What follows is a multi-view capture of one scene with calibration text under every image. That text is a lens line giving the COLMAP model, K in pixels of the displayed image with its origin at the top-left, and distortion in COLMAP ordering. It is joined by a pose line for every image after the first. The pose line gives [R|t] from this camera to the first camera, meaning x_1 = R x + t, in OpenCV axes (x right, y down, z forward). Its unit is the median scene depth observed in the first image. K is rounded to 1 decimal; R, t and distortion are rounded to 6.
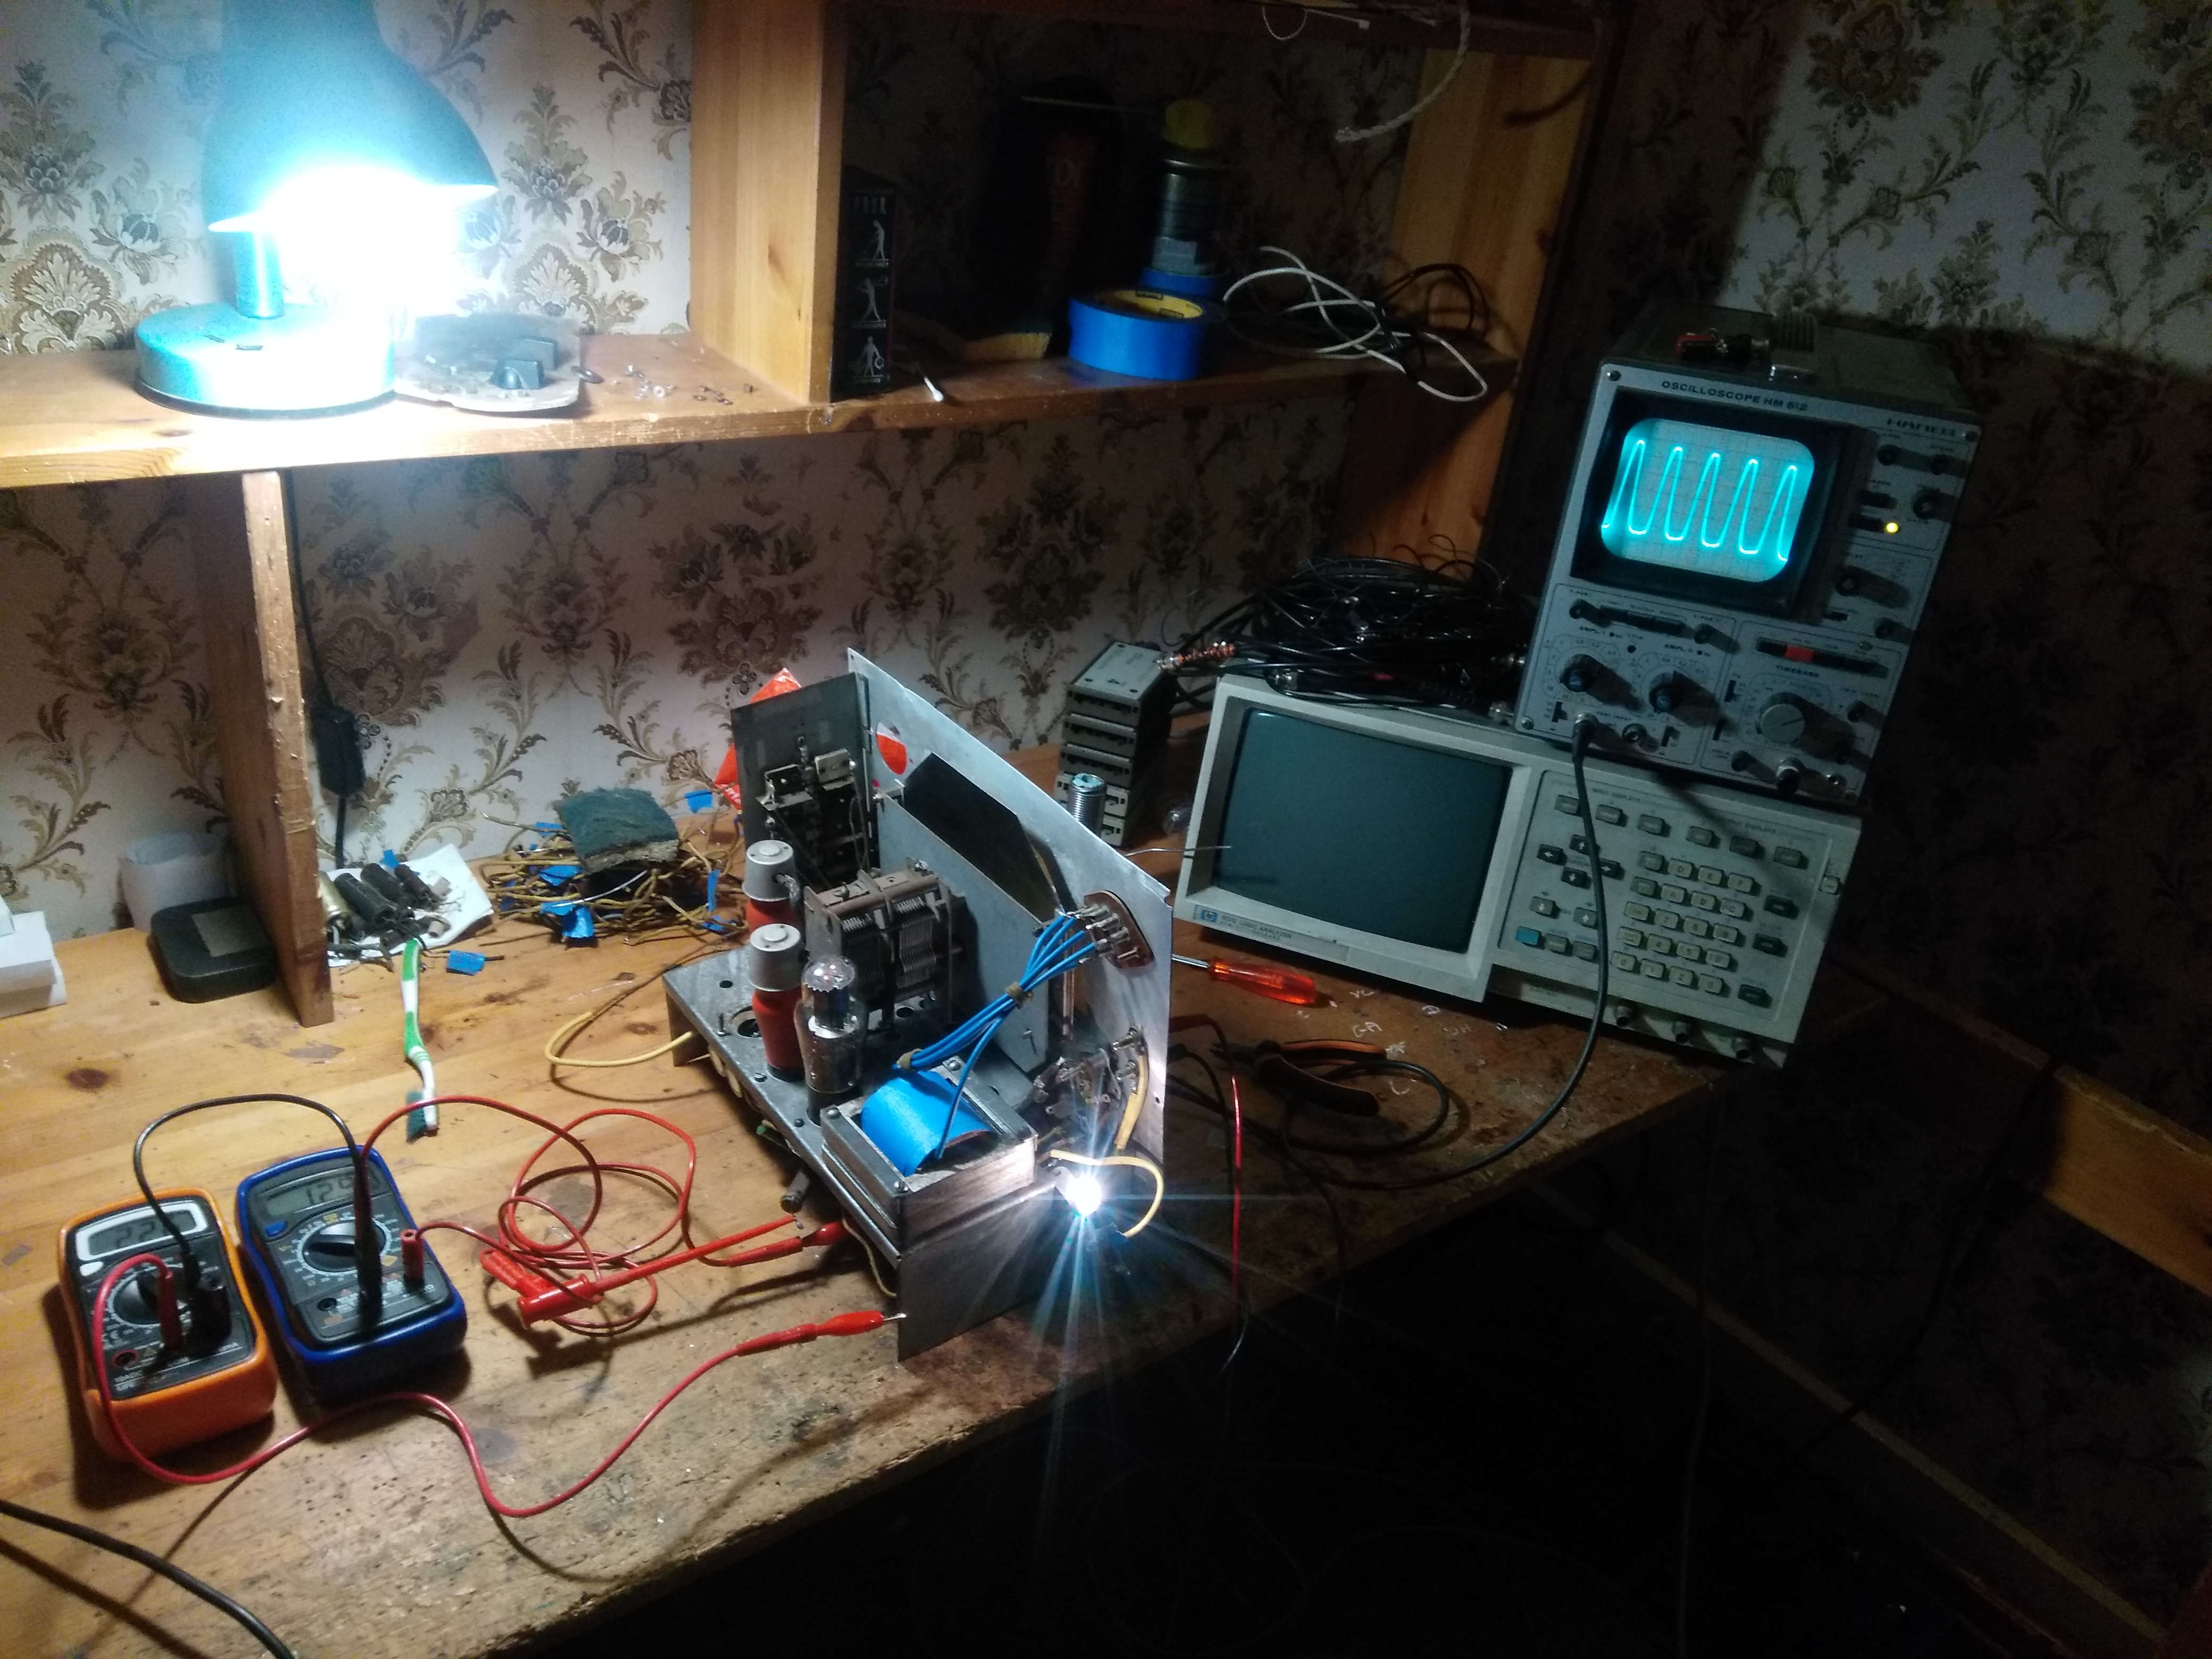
lens RADIAL K [[1679.8, 0, 1065.6], [0, 1679.8, 862.4], [0, 0, 1]] dist [0.081009, -0.134537]
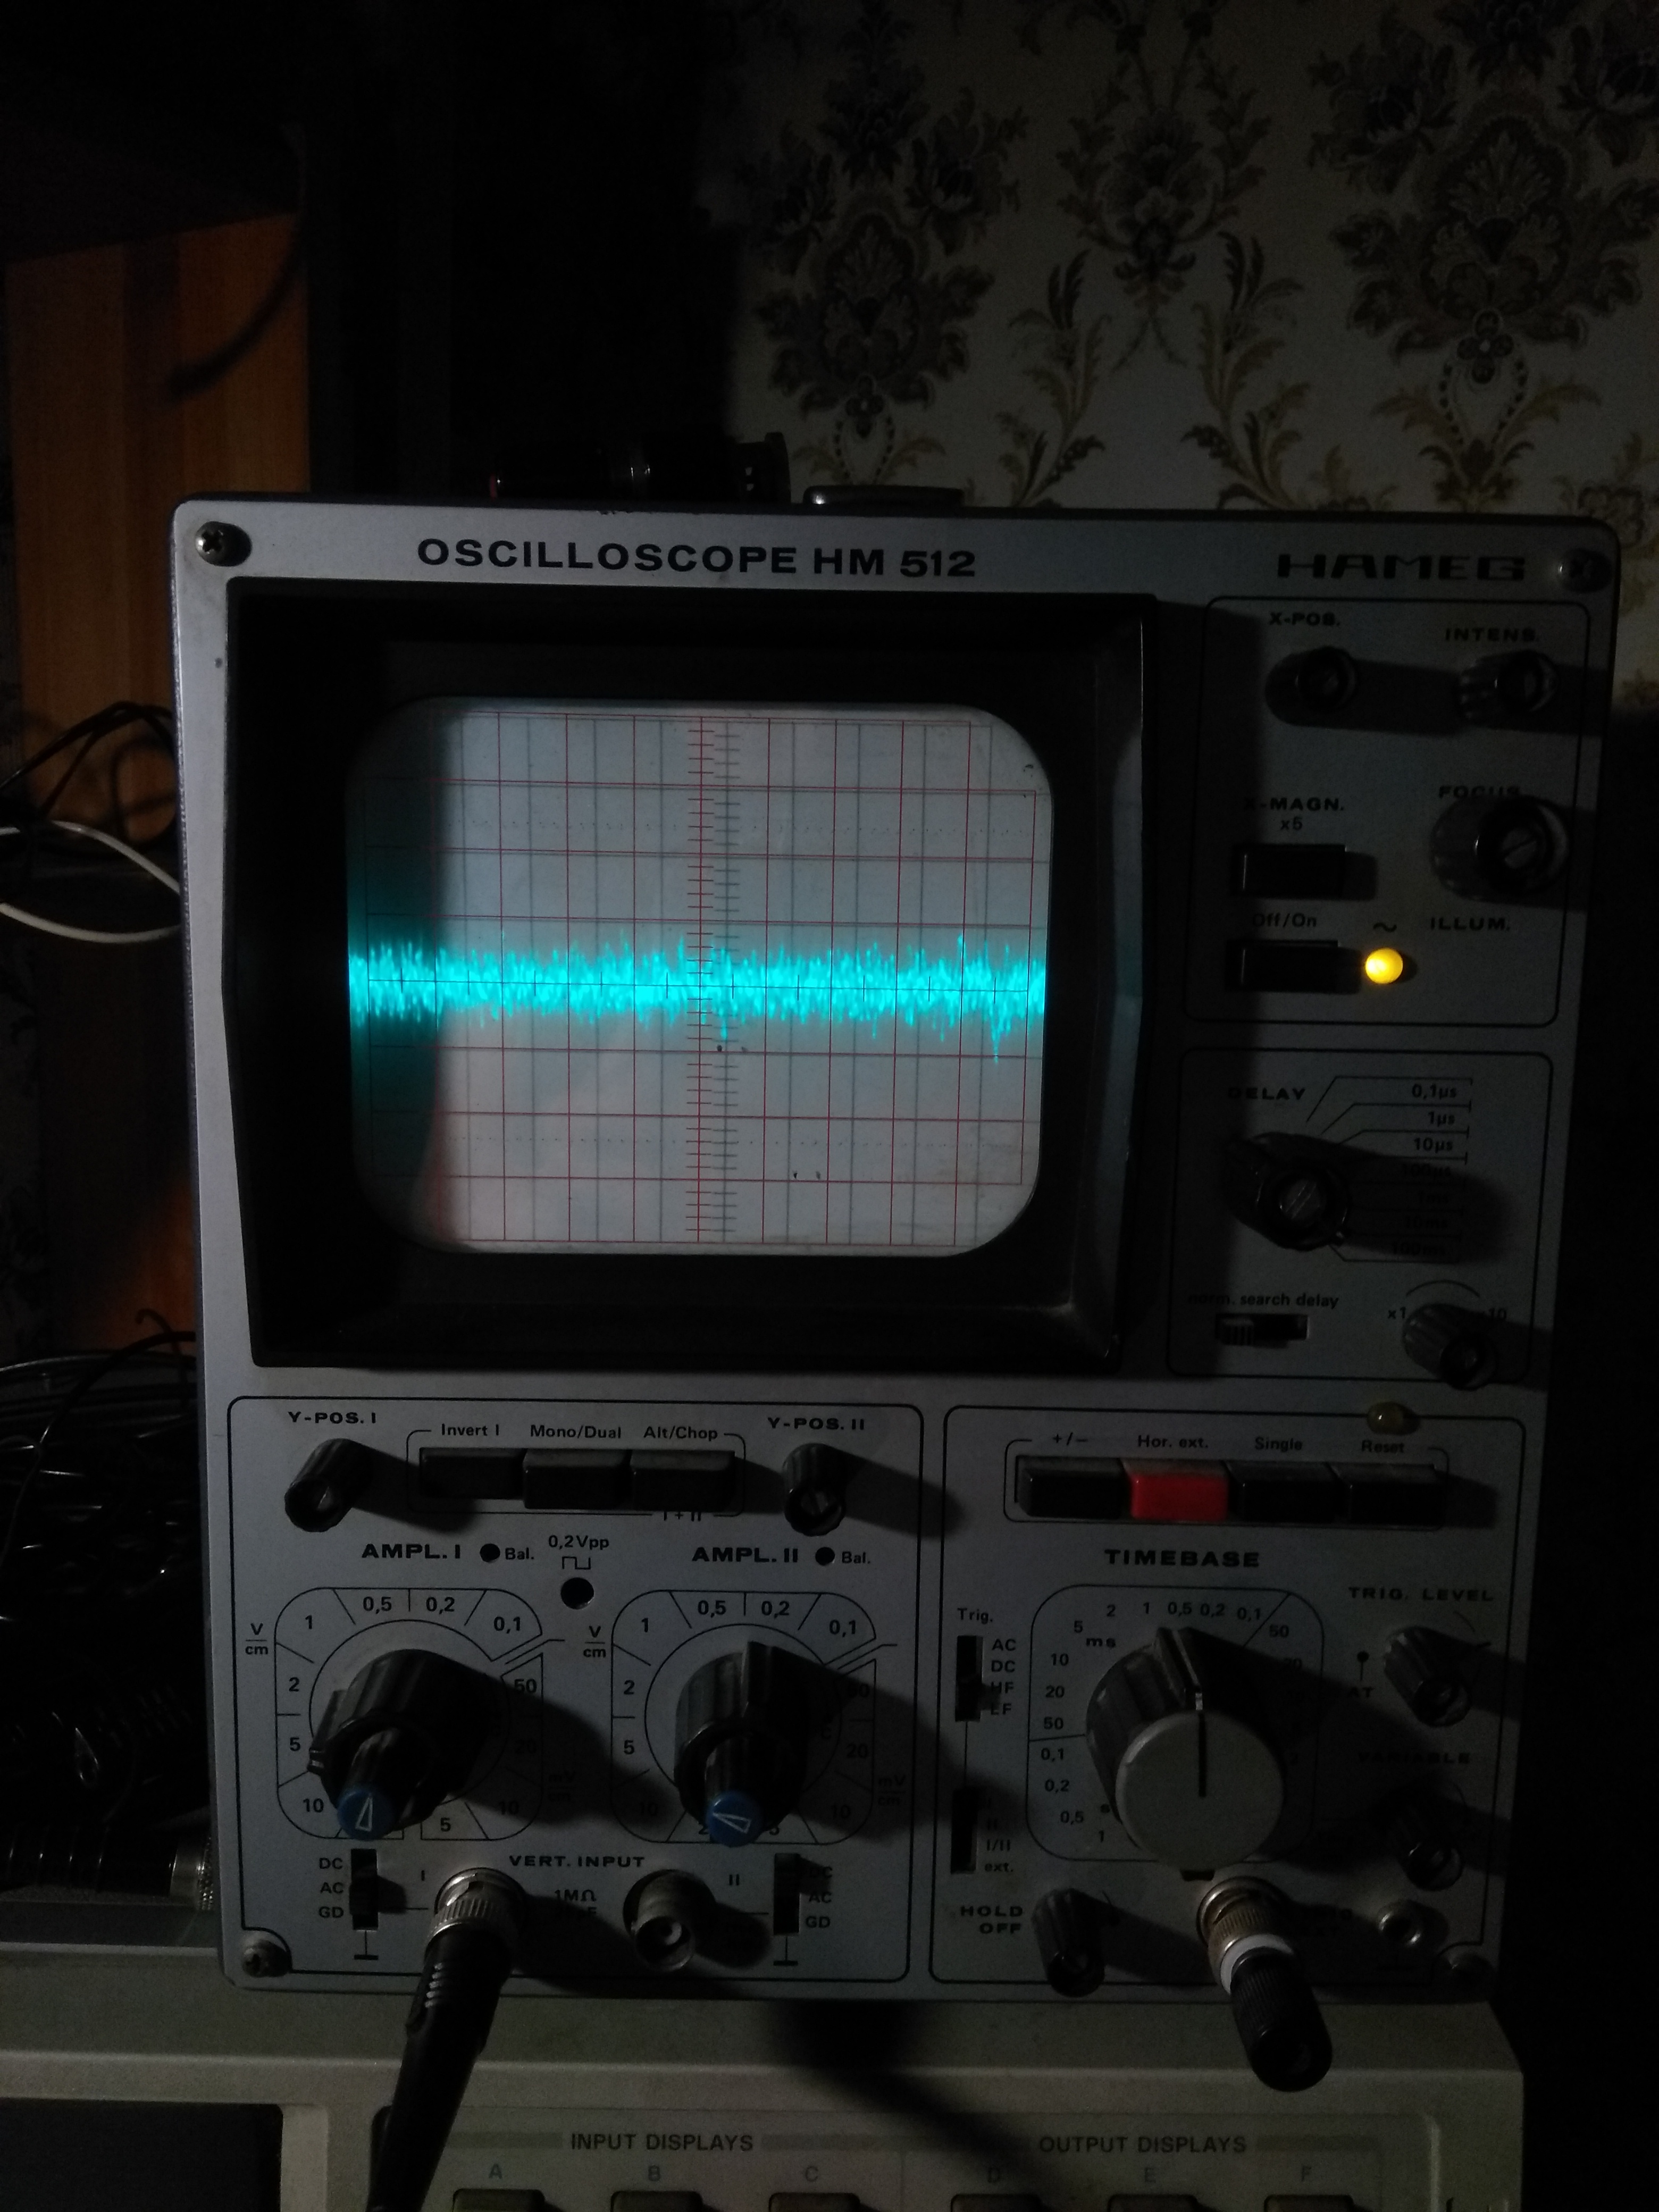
lens RADIAL K [[1726.6, 0, 833.8], [0, 1726.6, 1150.2], [0, 0, 1]] dist [0.094191, -0.193172]
pose [[0.916185, -0.155810, 0.369227, 0.287623], [0.243371, 0.948298, -0.203719, -0.128125], [-0.318395, 0.276503, 0.906736, 0.743485]]
